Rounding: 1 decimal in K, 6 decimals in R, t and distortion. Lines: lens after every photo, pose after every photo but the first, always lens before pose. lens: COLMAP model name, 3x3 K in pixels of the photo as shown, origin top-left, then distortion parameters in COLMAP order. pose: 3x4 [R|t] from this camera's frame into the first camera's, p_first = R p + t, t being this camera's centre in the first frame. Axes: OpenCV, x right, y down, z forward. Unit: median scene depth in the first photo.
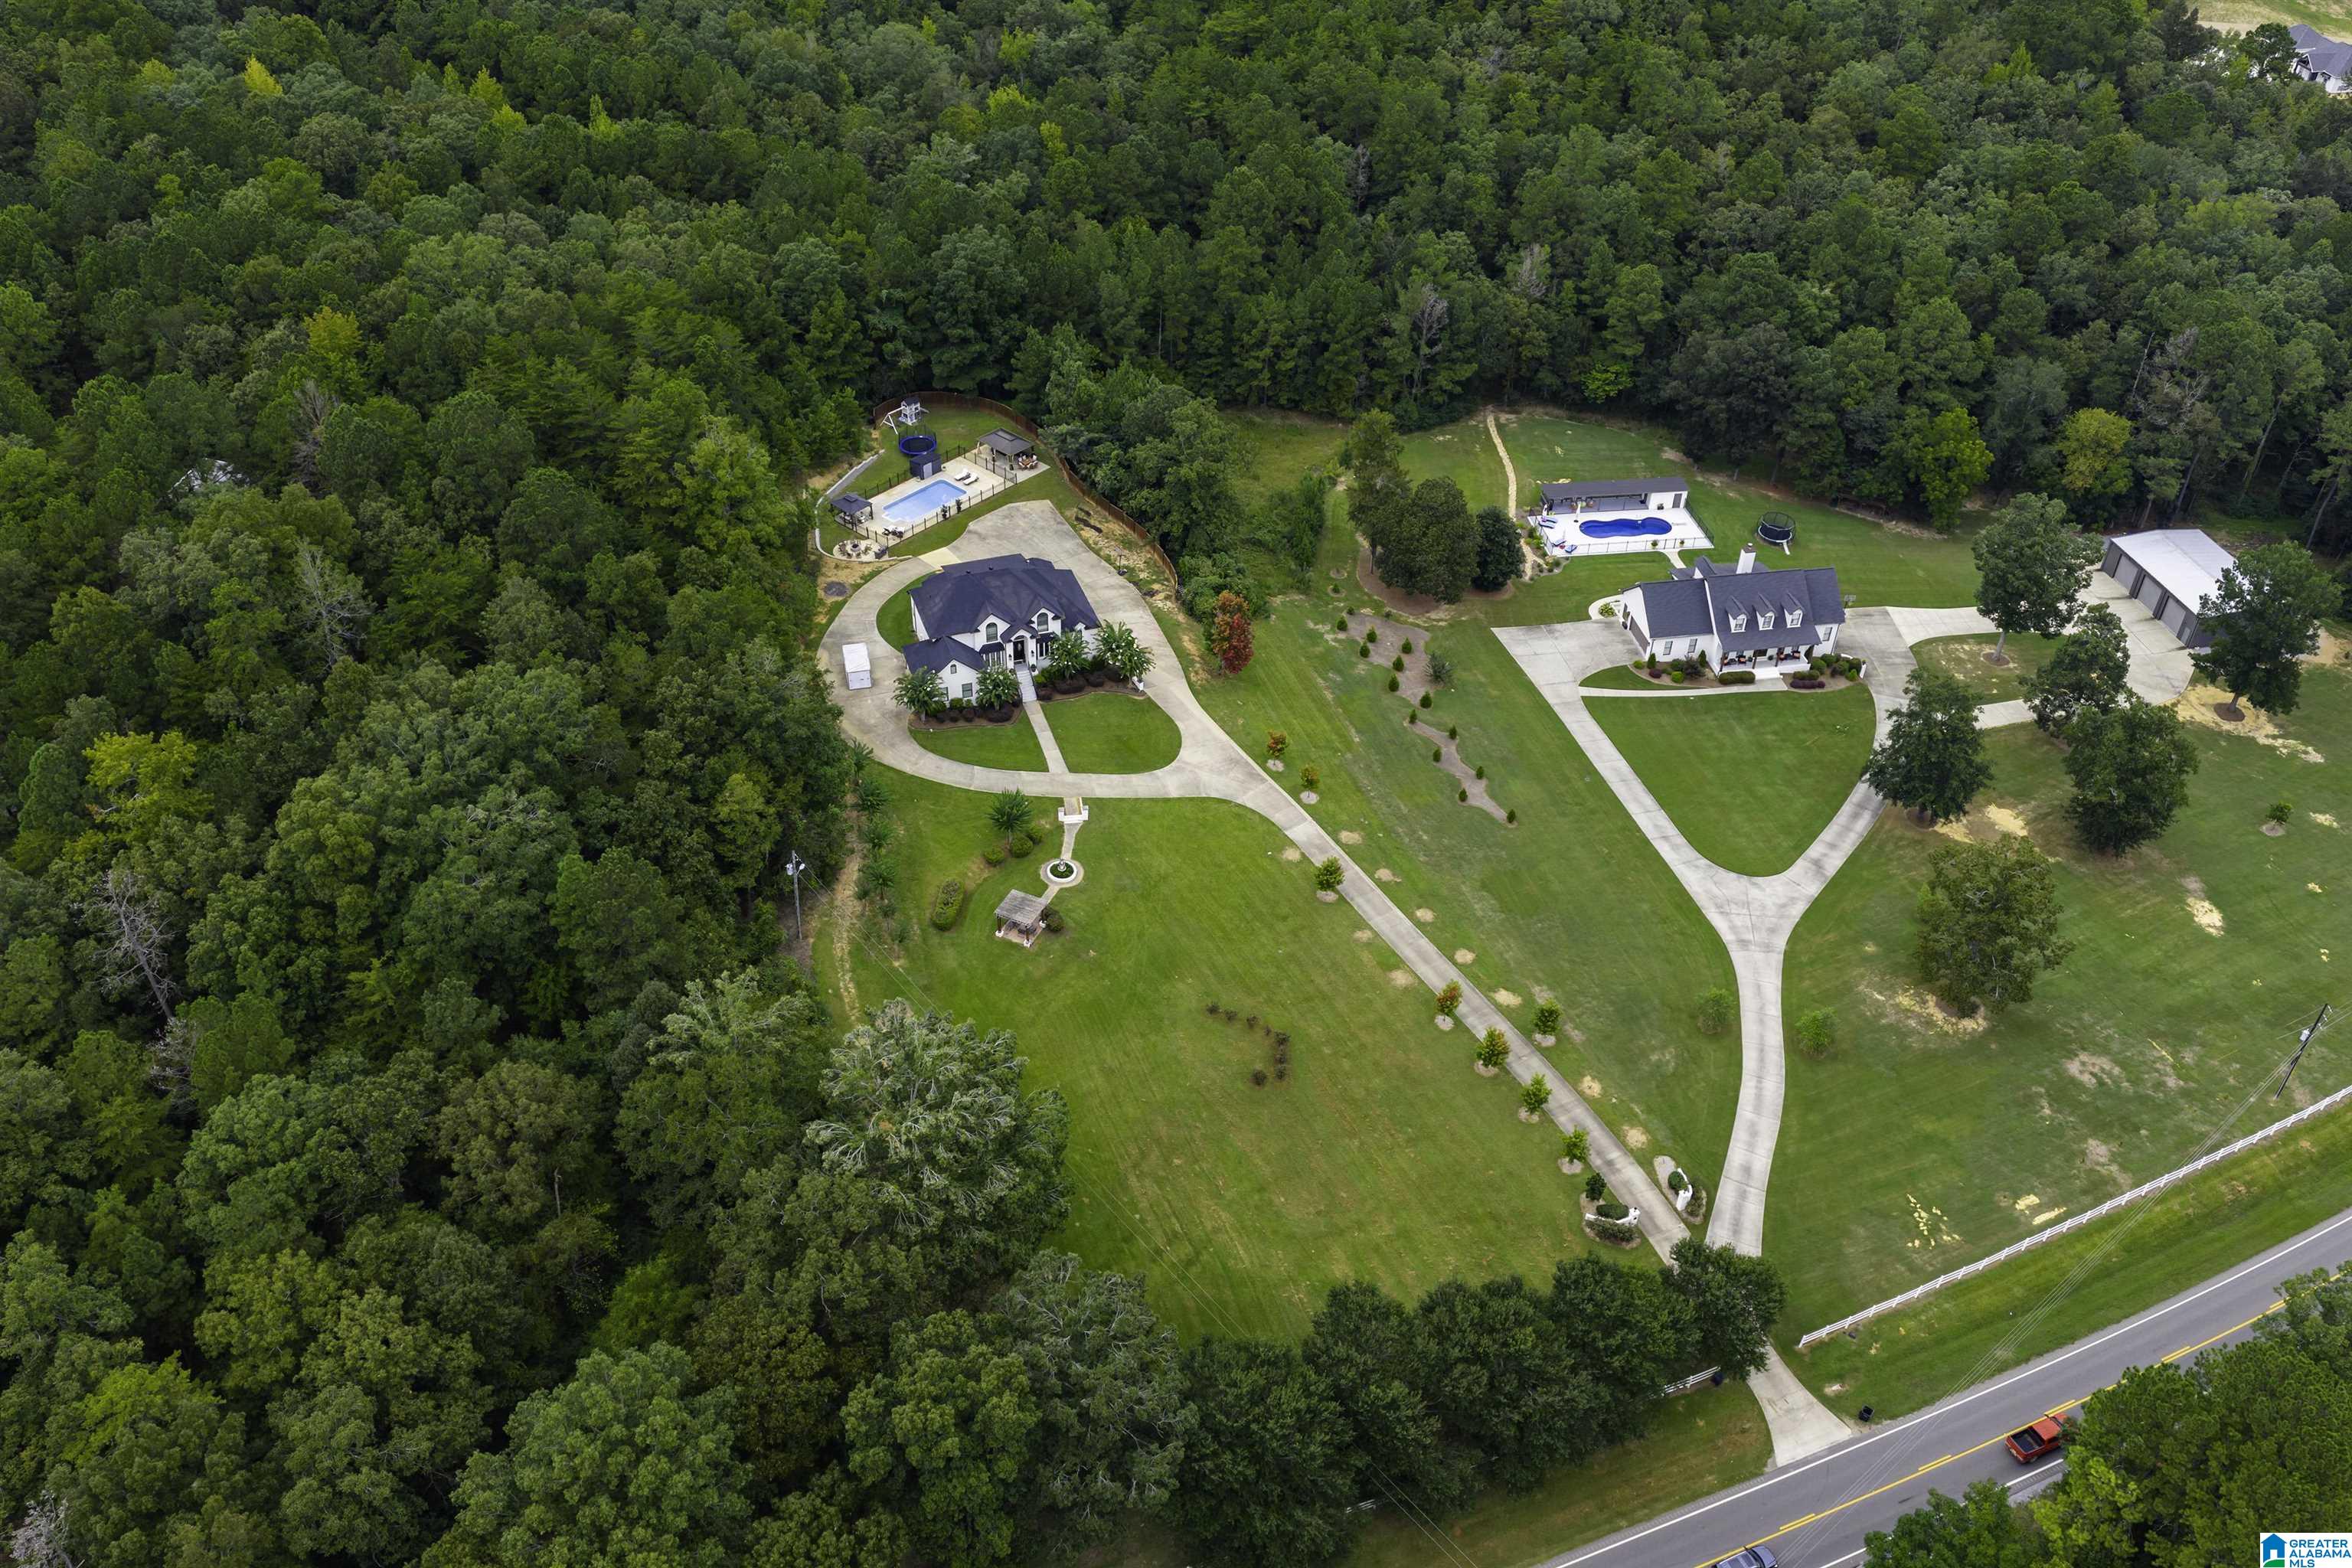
lens RADIAL K [[1946.7, 0, 1186.1], [0, 1946.7, 788.7], [0, 0, 1]] dist [0.020641, -0.046260]
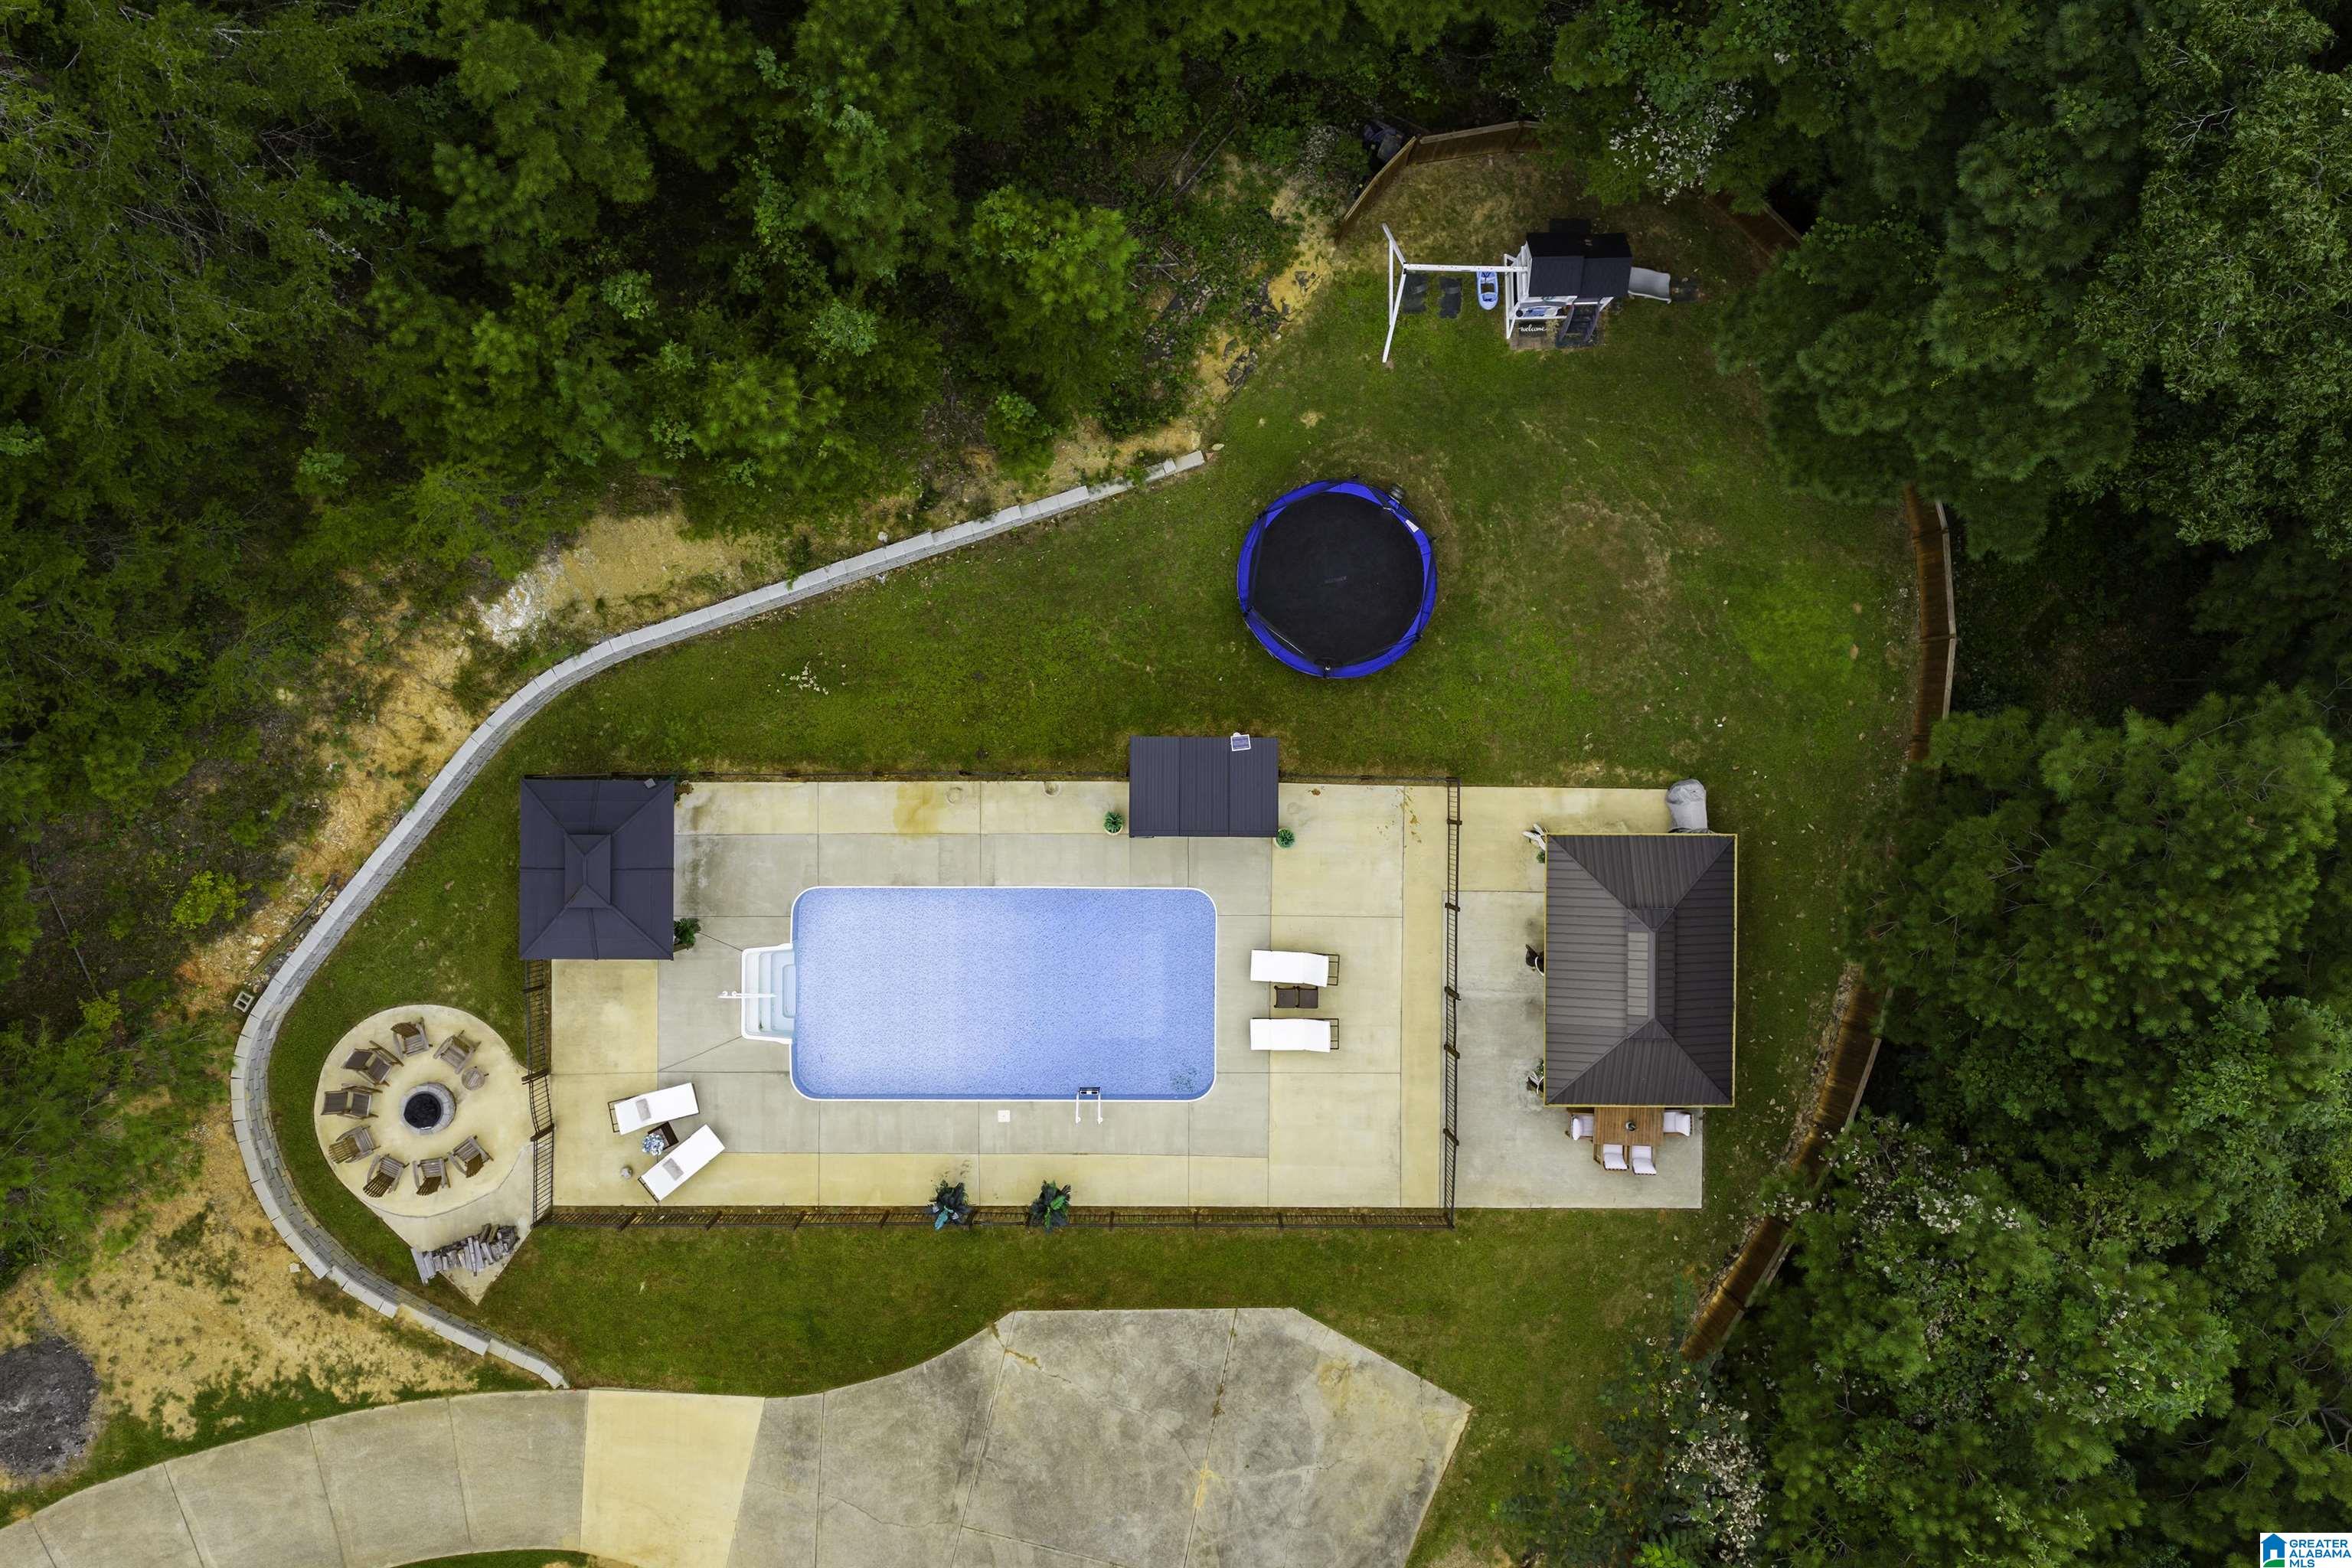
lens RADIAL K [[1946.7, 0, 1178.8], [0, 1946.7, 780.6], [0, 0, 1]] dist [0.020641, -0.046260]
pose [[0.661158, 0.749915, -0.022298, -0.155542], [-0.466165, 0.433915, 0.770979, -0.365254], [0.587844, -0.499344, 0.636471, 1.041728]]
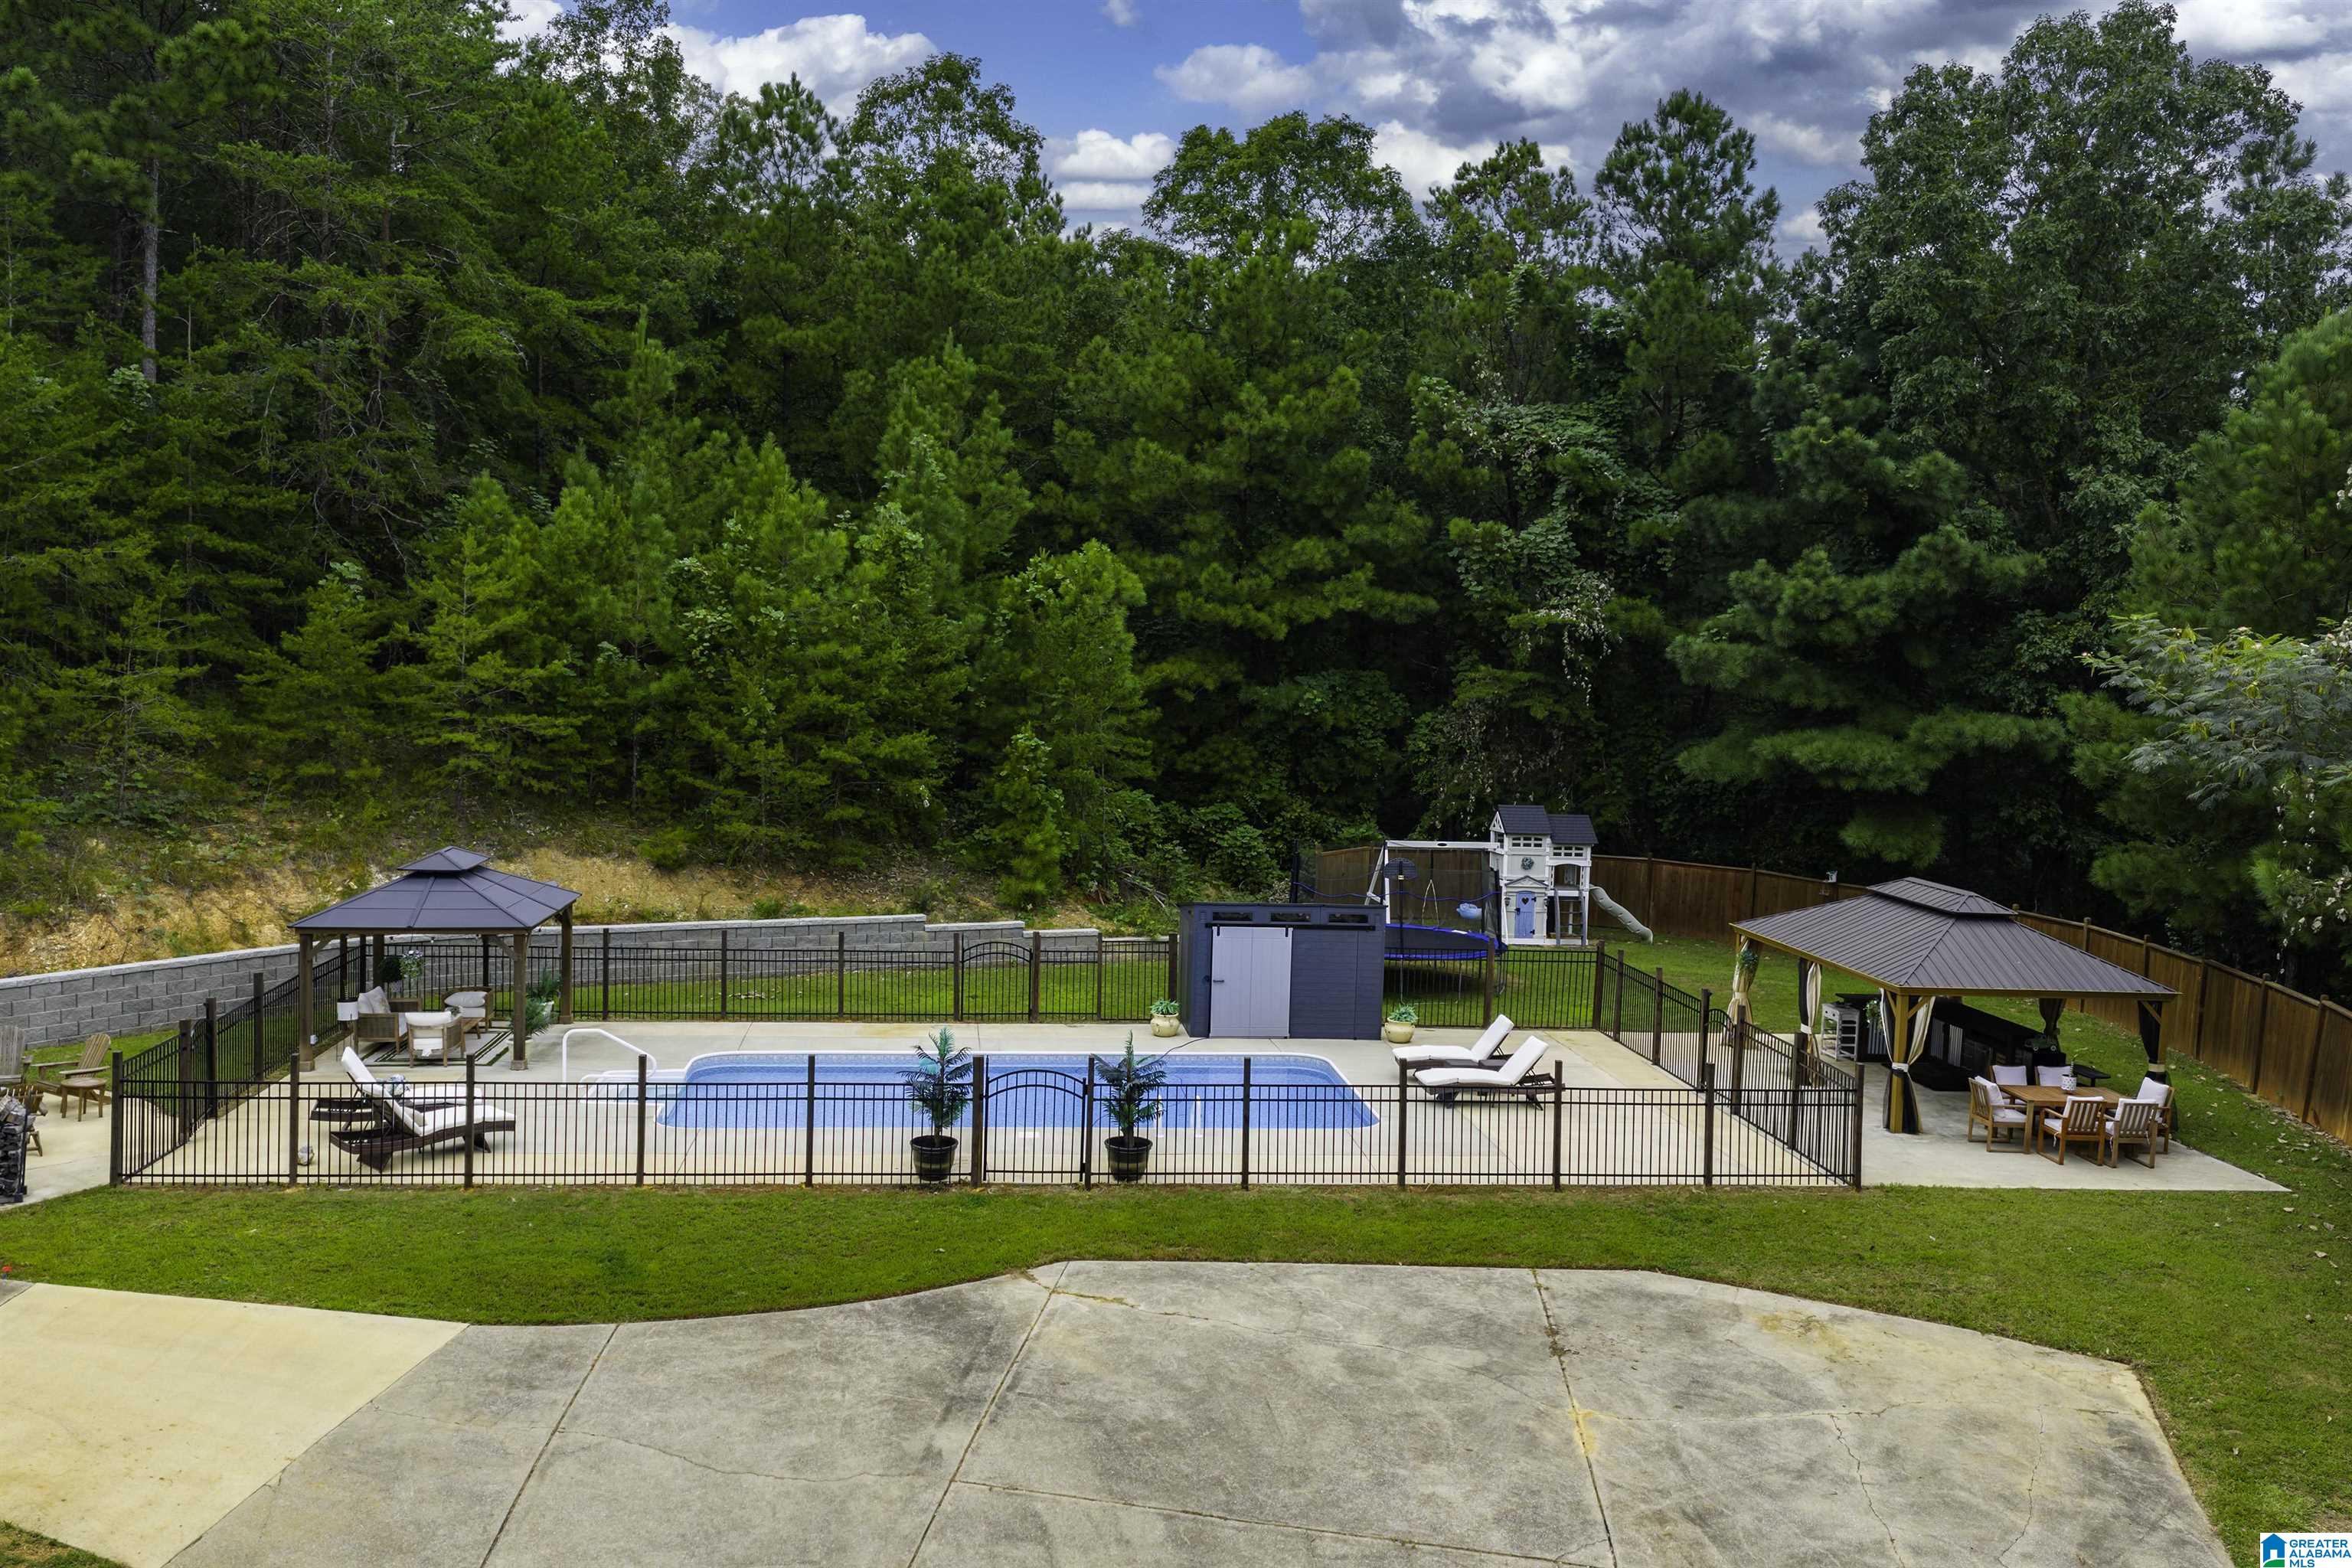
lens RADIAL K [[1946.7, 0, 1168.5], [0, 1946.7, 790.7], [0, 0, 1]] dist [0.020641, -0.046260]
pose [[0.741532, 0.042229, -0.669587, -0.054164], [-0.427746, 0.798635, -0.423338, -0.134284], [0.516879, 0.600332, 0.610277, 1.067211]]
